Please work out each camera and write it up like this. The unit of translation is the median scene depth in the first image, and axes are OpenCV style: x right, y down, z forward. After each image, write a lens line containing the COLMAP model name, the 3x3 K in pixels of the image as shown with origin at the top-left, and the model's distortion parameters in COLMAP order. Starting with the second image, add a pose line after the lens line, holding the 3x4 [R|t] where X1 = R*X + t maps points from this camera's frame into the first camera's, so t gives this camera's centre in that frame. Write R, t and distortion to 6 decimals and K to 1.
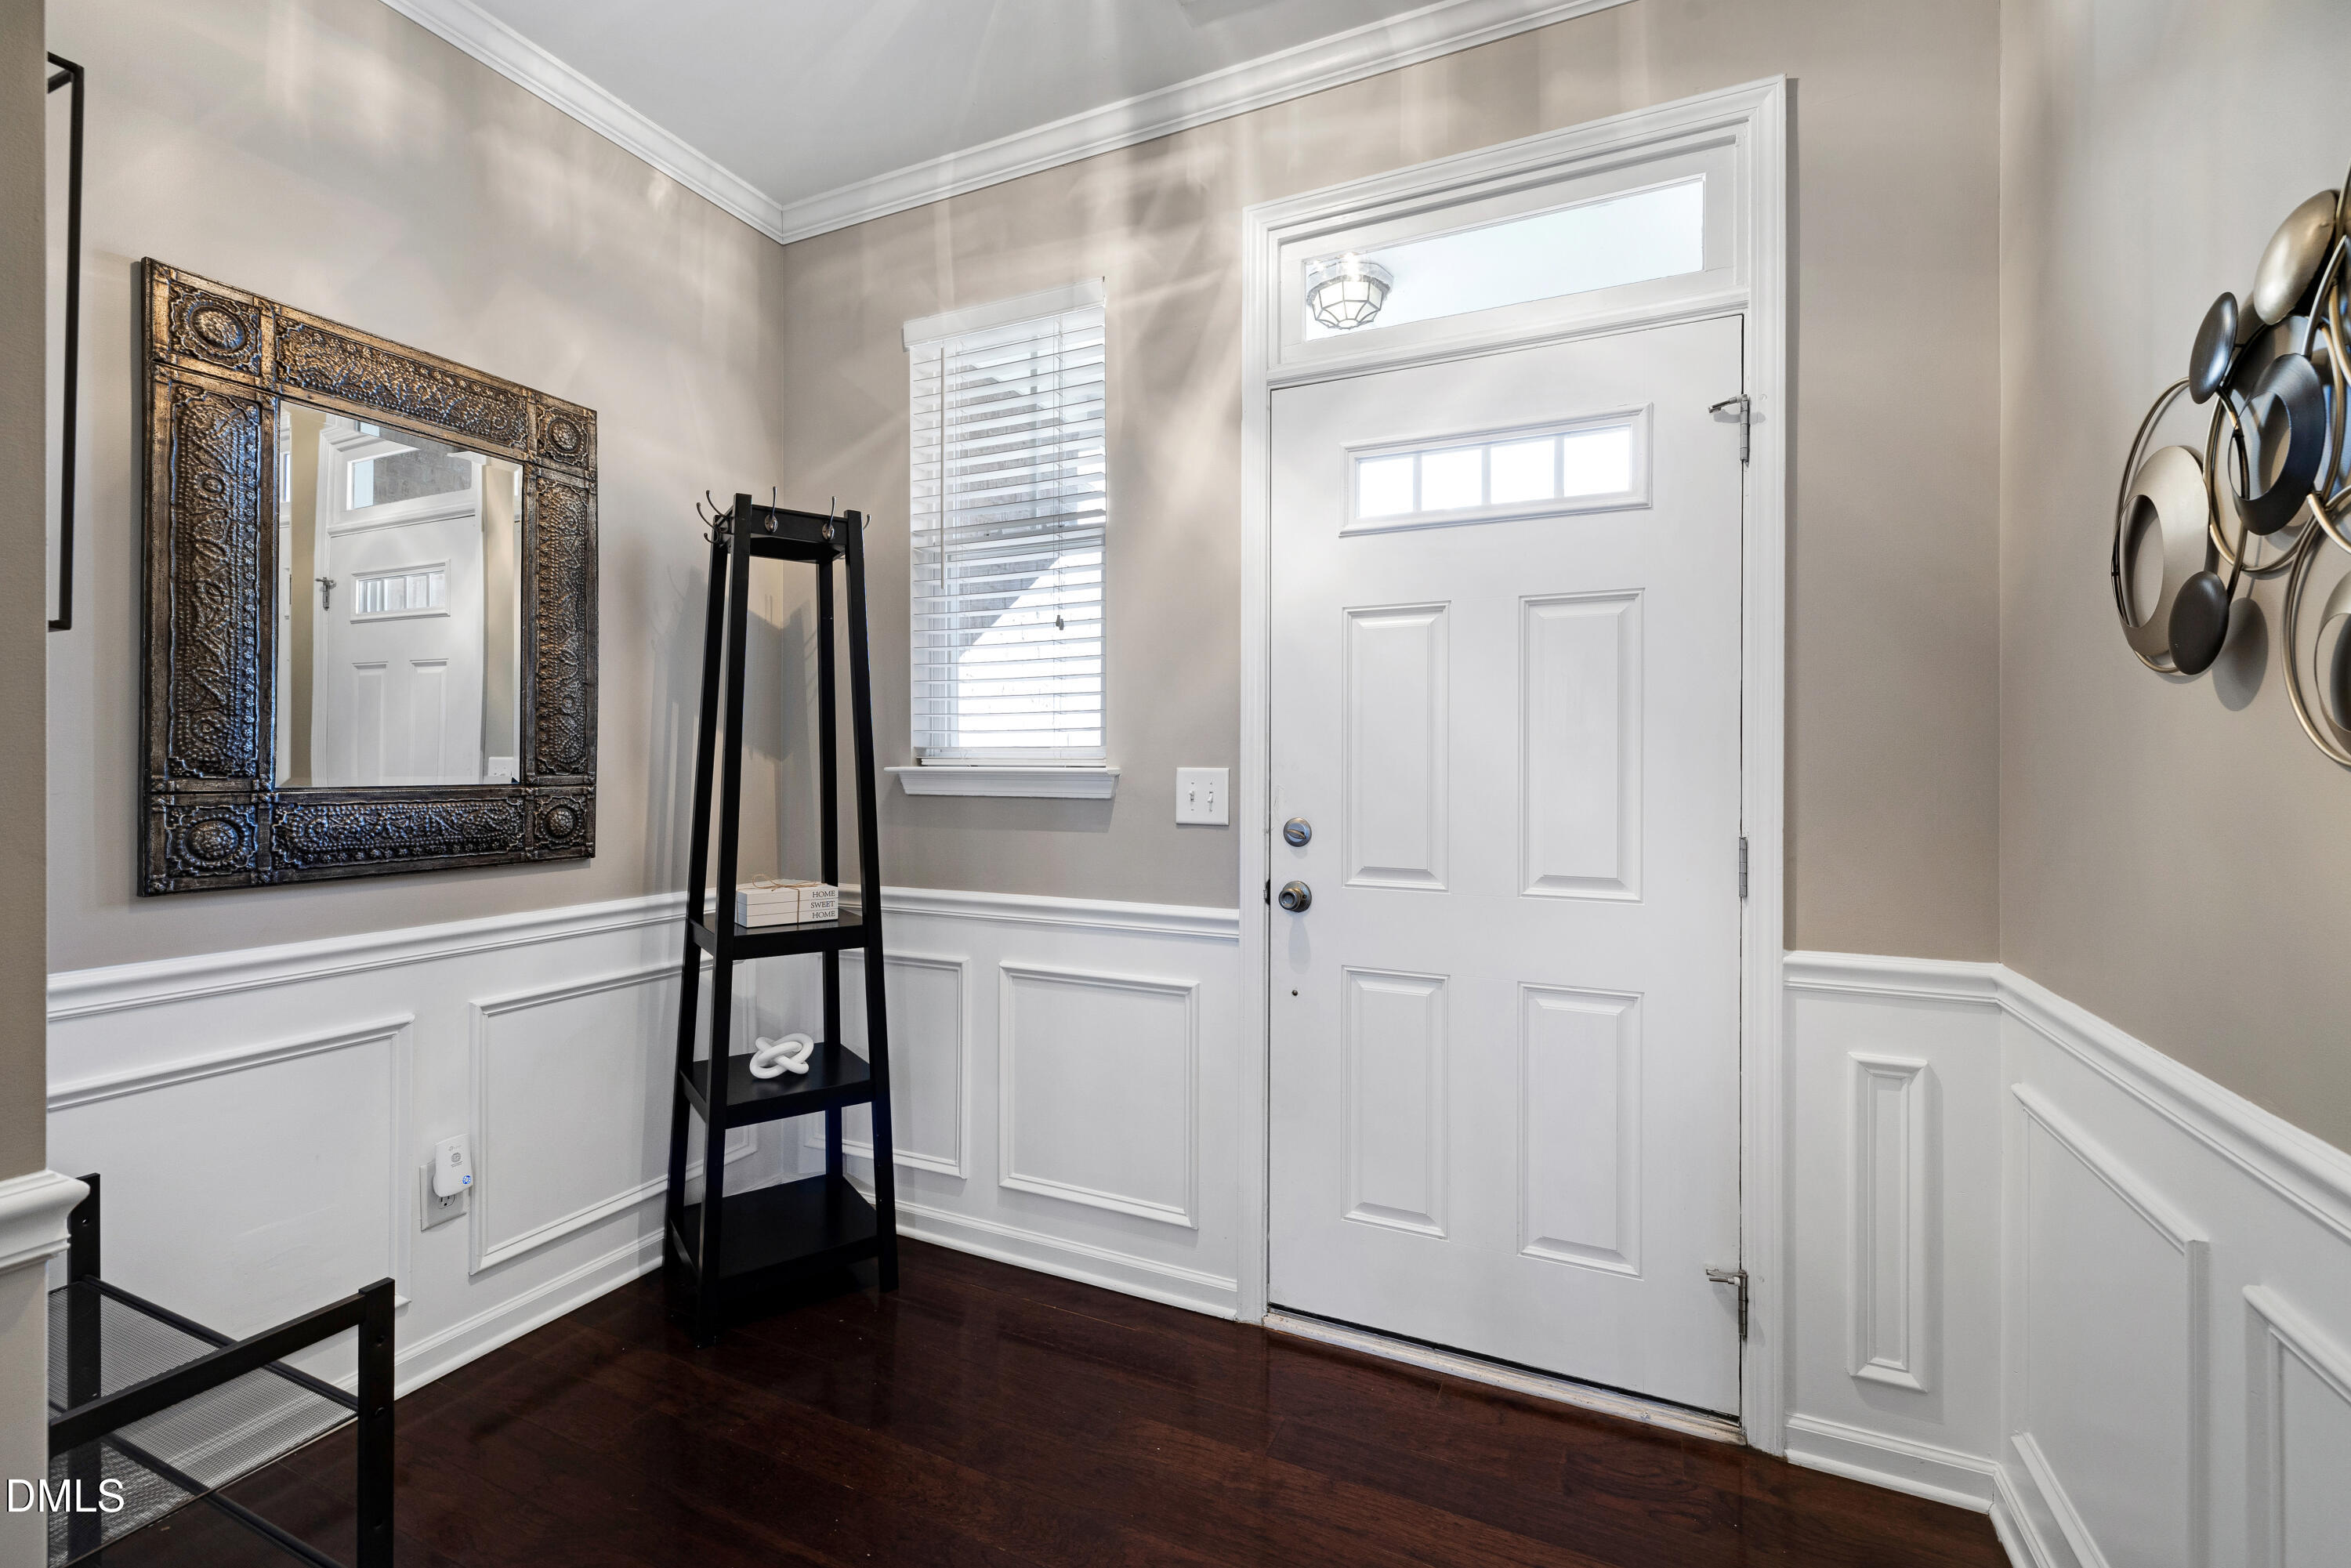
lens RADIAL K [[1012.1, 0, 1170.6], [0, 1012.1, 770.9], [0, 0, 1]] dist [0.003696, 0.000246]
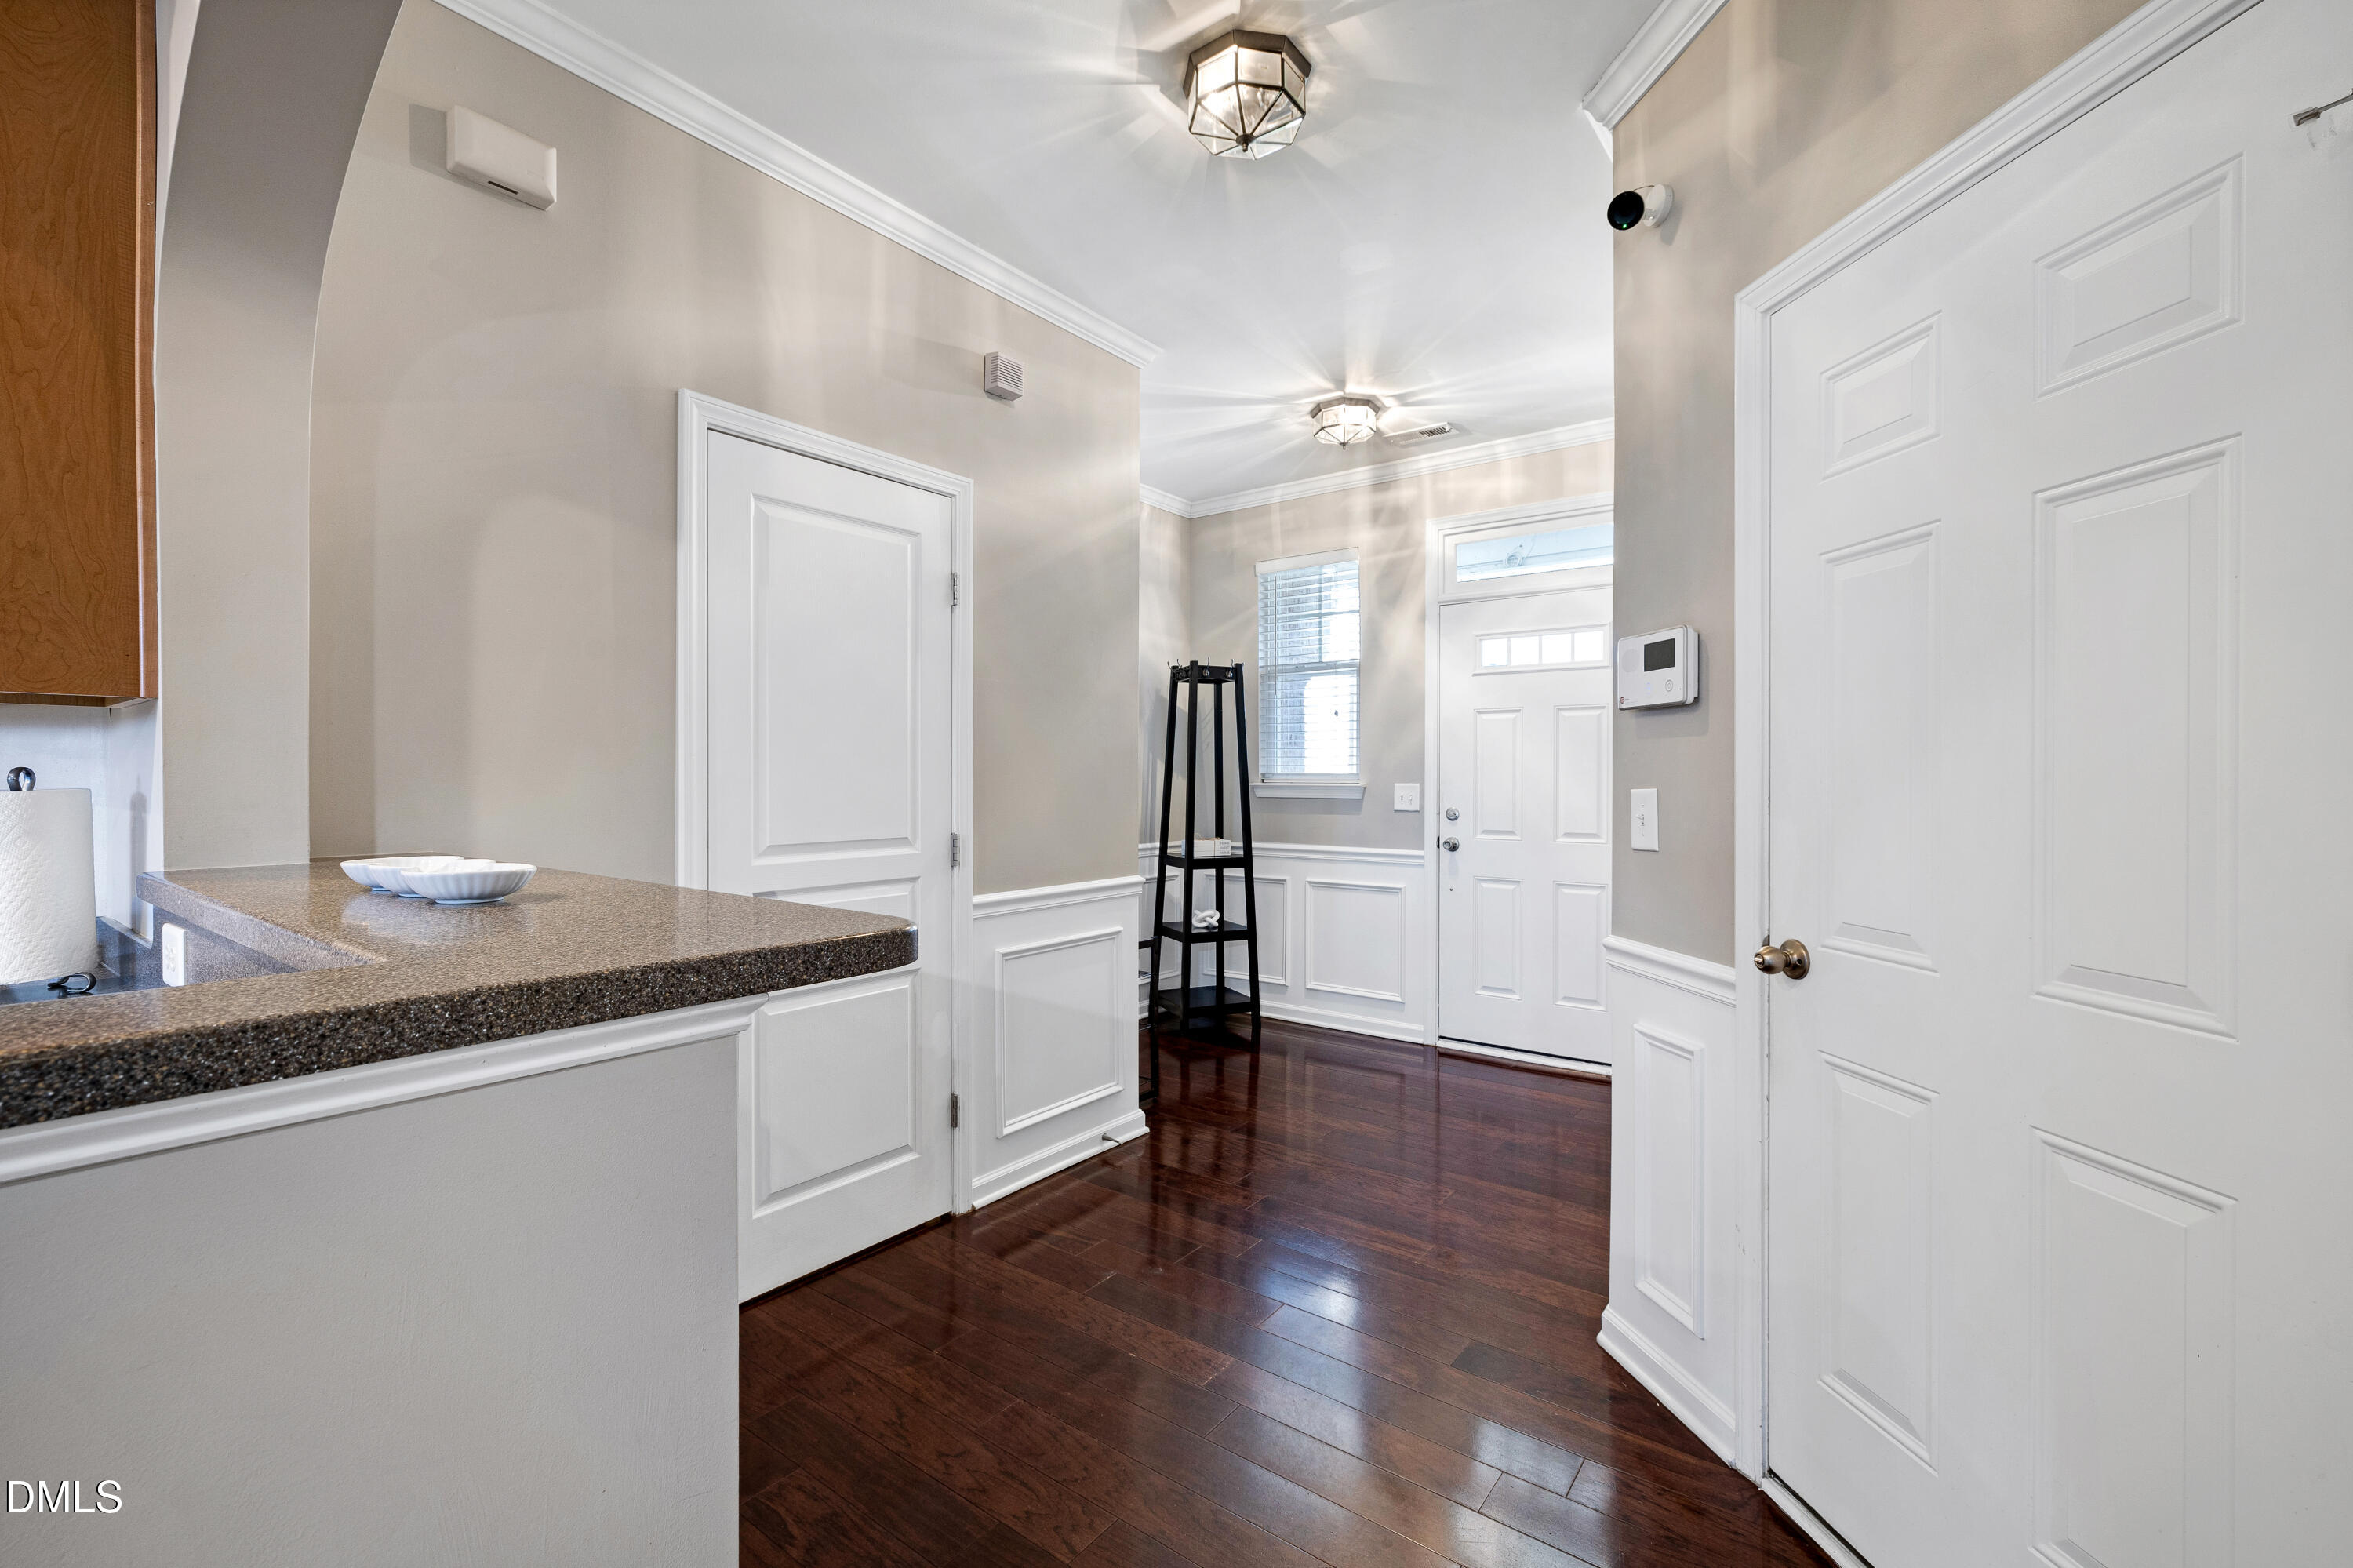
lens RADIAL K [[1013.0, 0, 1182.8], [0, 1013.0, 788.0], [0, 0, 1]] dist [0.003696, 0.000246]
pose [[0.981062, -0.000430, -0.193693, -0.017269], [0.001446, 0.999986, 0.005101, -0.005737], [0.193688, -0.005284, 0.981049, -1.127670]]
